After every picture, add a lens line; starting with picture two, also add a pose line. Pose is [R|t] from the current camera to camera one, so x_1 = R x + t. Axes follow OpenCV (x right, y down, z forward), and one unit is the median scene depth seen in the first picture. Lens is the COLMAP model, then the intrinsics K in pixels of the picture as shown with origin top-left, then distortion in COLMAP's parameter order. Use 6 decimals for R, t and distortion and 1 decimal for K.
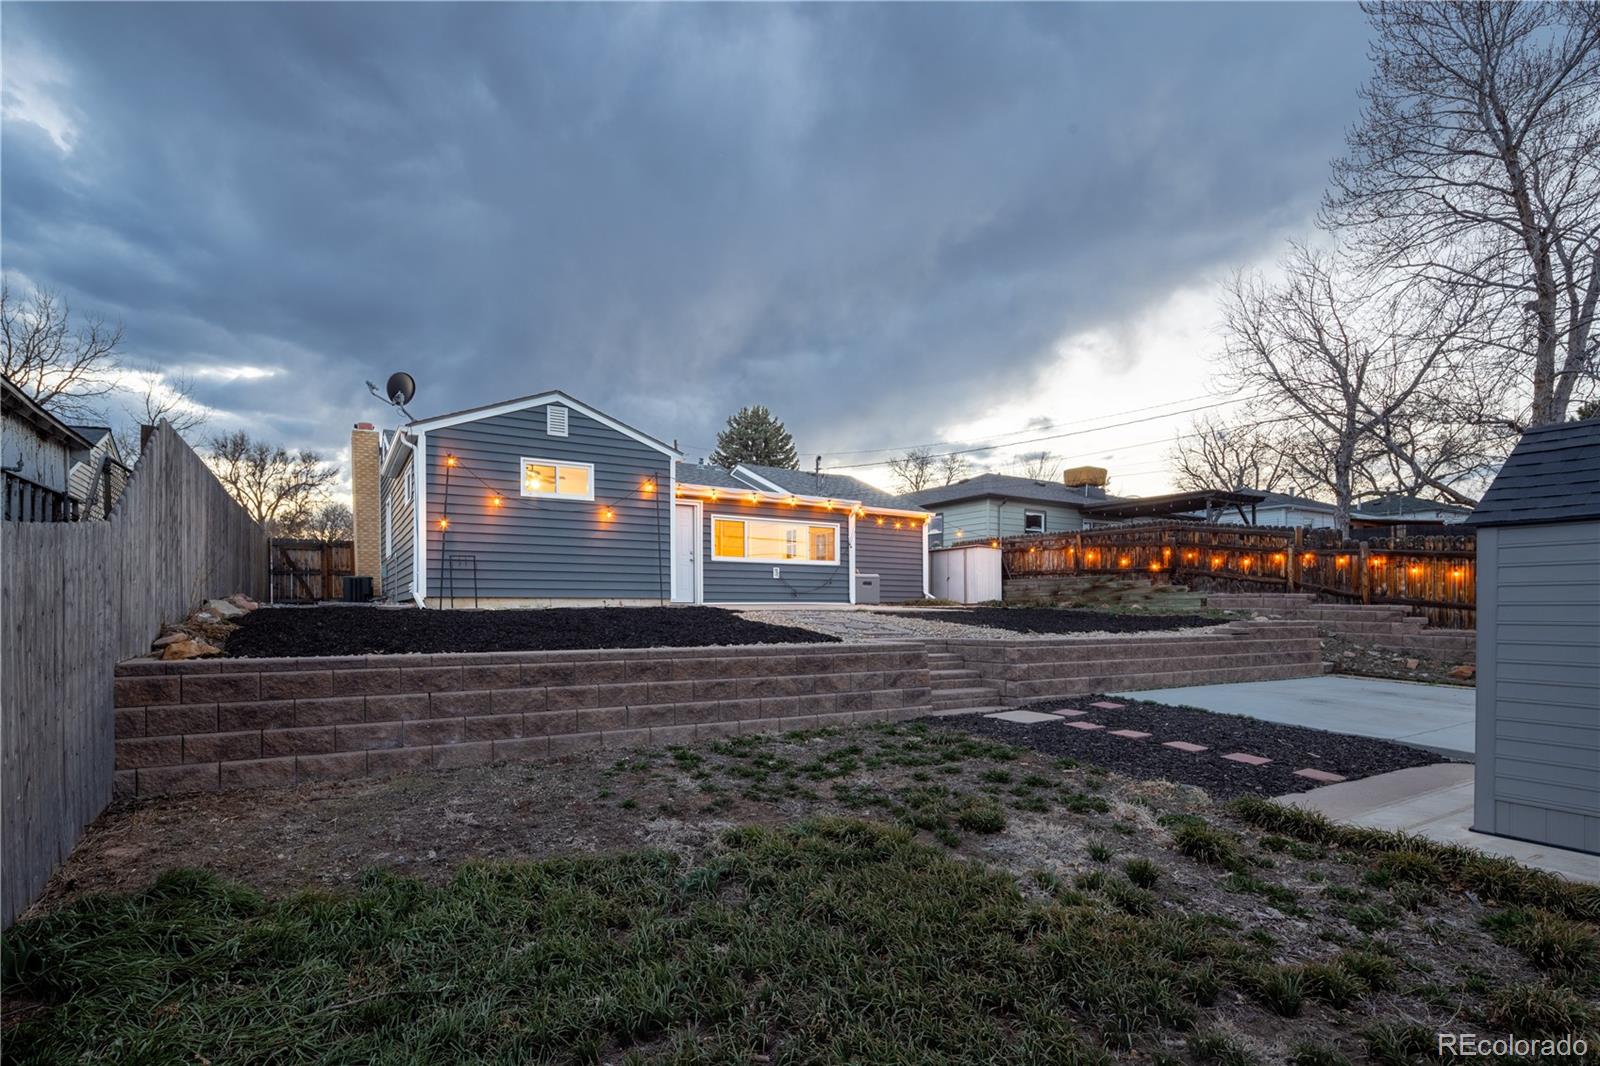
lens RADIAL K [[787.1, 0, 777.5], [0, 787.1, 613.1], [0, 0, 1]] dist [0.002511, -0.000691]
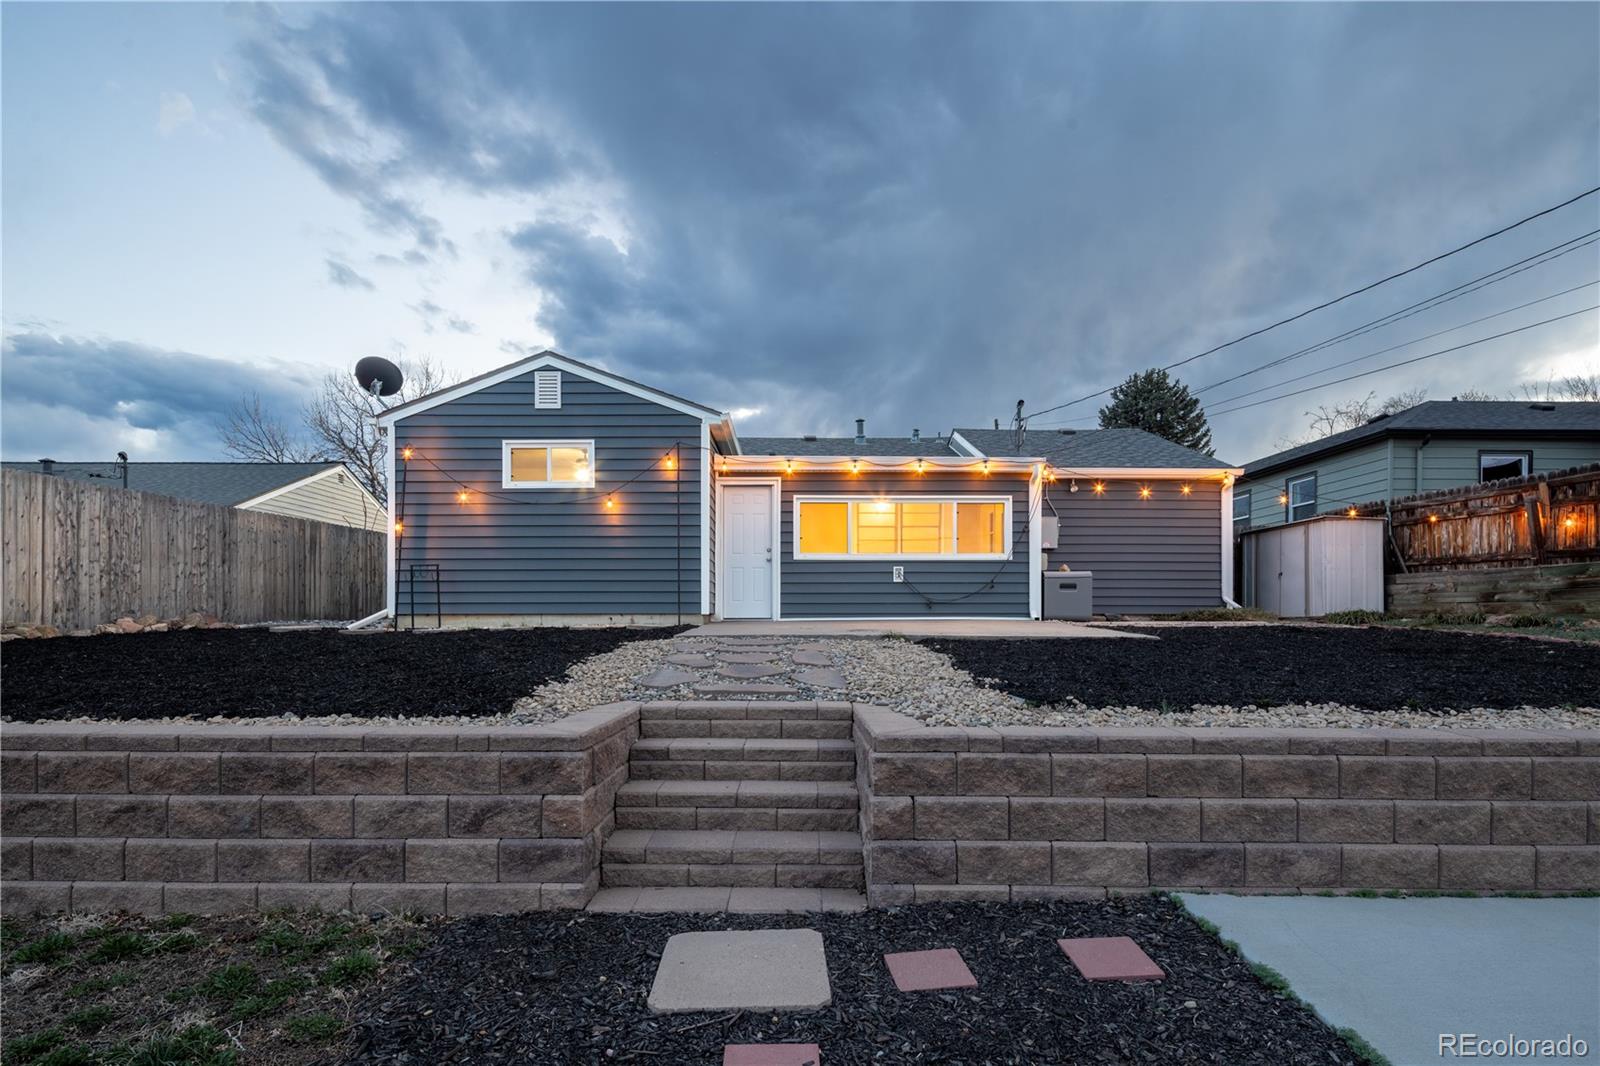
lens RADIAL K [[787.1, 0, 777.5], [0, 787.1, 613.1], [0, 0, 1]] dist [0.002511, -0.000691]
pose [[0.853995, -0.001029, -0.520281, 0.281262], [-0.001740, 0.999987, -0.004834, -0.014709], [0.520279, 0.005033, 0.853982, 0.385385]]
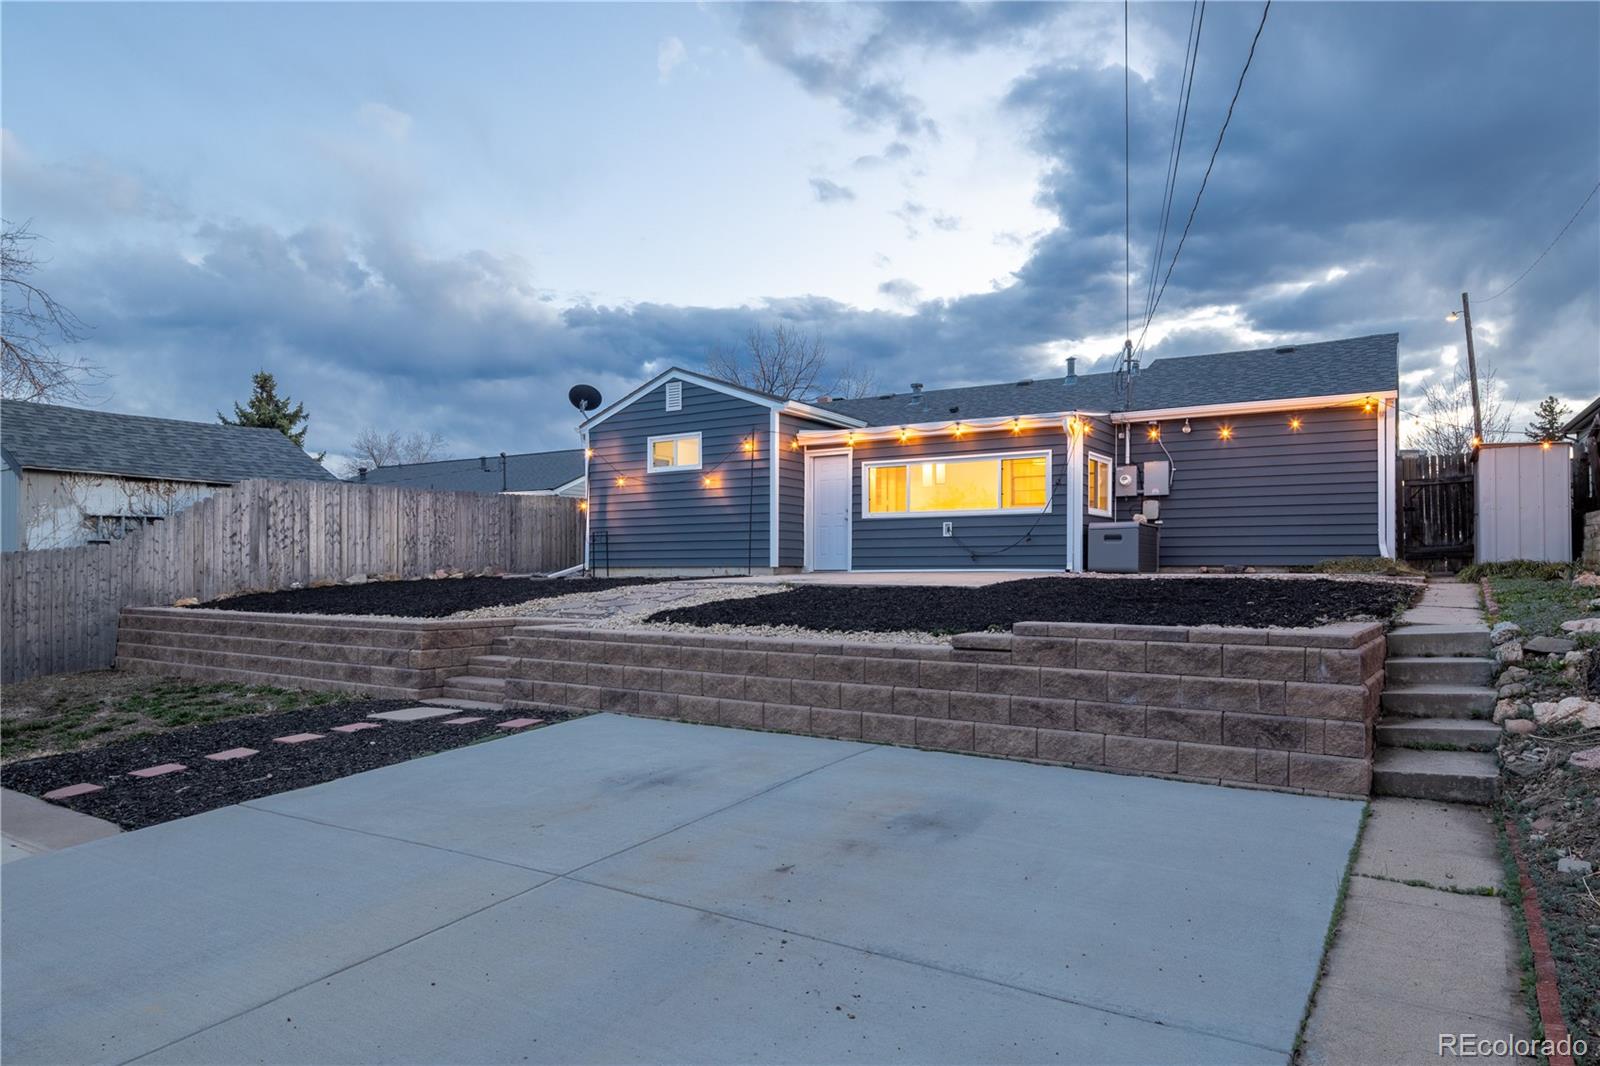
lens RADIAL K [[972.3, 0, 768.8], [0, 972.3, 538.4], [0, 0, 1]] dist [0.005116, -0.000314]
pose [[0.426719, -0.026789, -0.903988, 0.797799], [-0.000561, 0.999553, -0.029886, -0.016211], [0.904384, 0.013260, 0.426513, 0.489873]]
